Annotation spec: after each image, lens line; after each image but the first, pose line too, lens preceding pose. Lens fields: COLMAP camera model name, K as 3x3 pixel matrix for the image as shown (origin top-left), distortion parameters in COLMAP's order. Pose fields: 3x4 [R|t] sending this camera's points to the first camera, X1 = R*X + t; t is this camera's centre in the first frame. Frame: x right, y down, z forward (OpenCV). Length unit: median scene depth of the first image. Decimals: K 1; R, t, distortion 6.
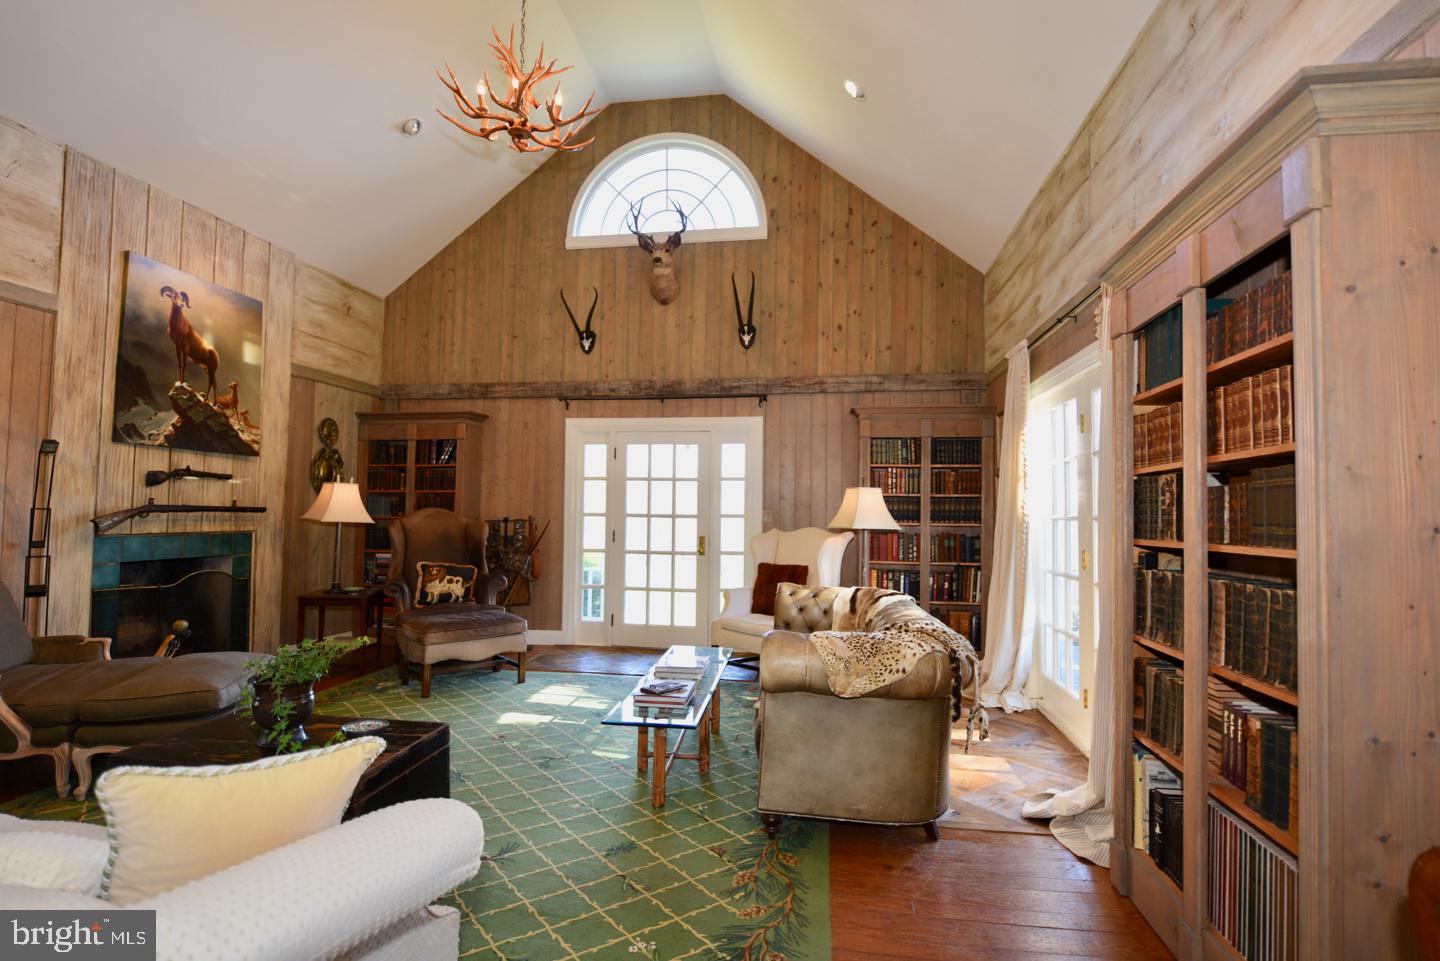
lens RADIAL K [[703.2, 0, 720.0], [0, 703.2, 480.5], [0, 0, 1]] dist [-0.002336, -0.000390]
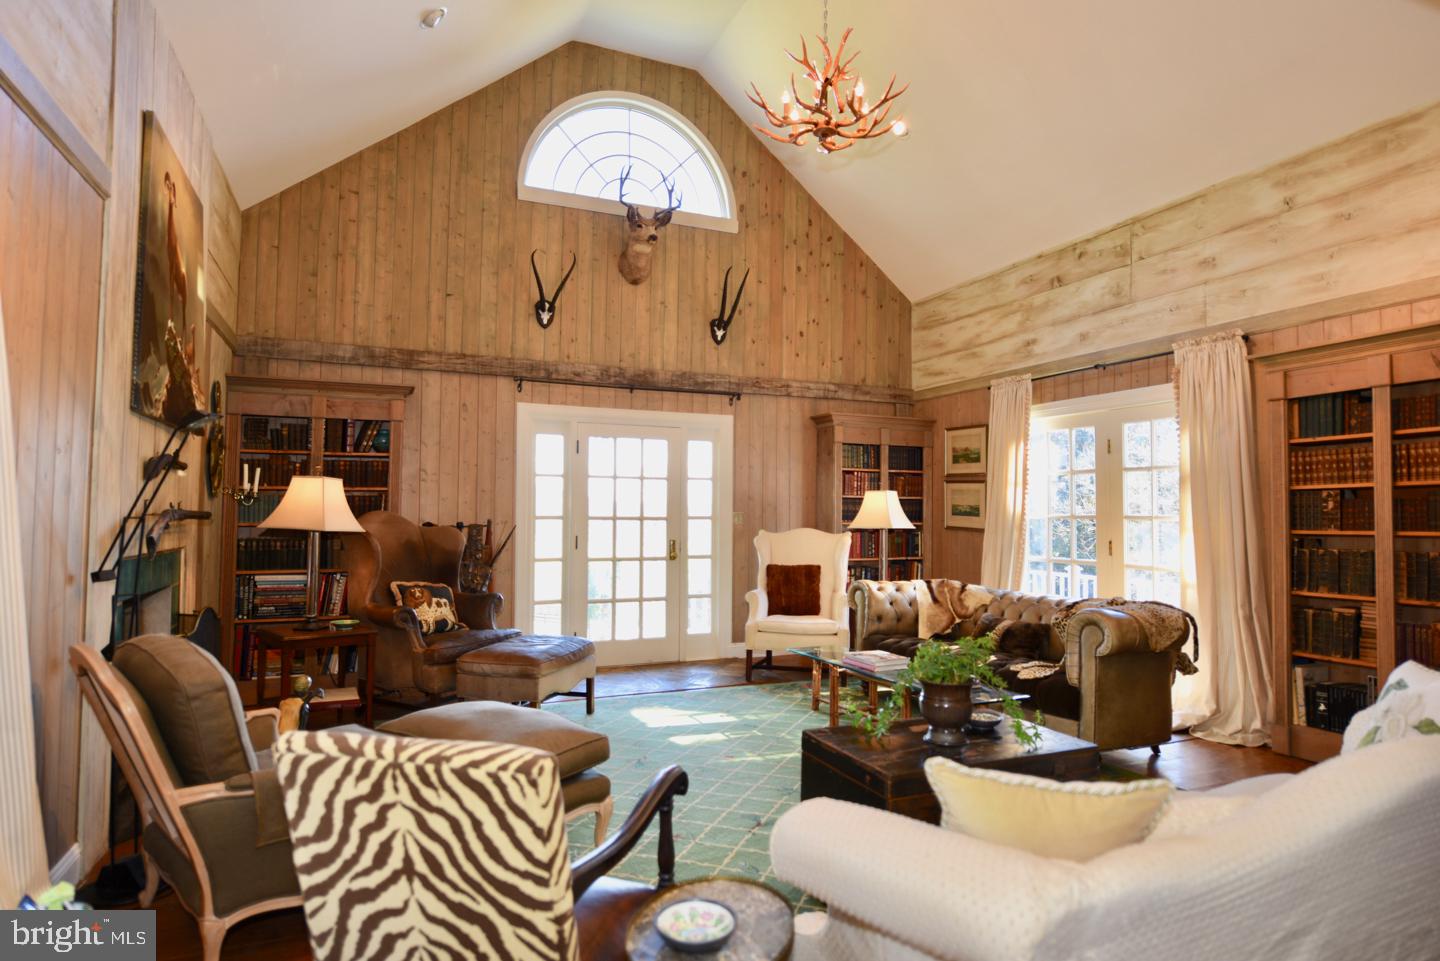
lens RADIAL K [[806.0, 0, 720.0], [0, 806.0, 480.5], [0, 0, 1]] dist [-0.000137, -0.000296]
pose [[0.839641, 0.015925, 0.542908, -0.550085], [-0.019979, 0.999799, 0.001572, -0.002318], [-0.542774, -0.012167, 0.839790, 0.068637]]
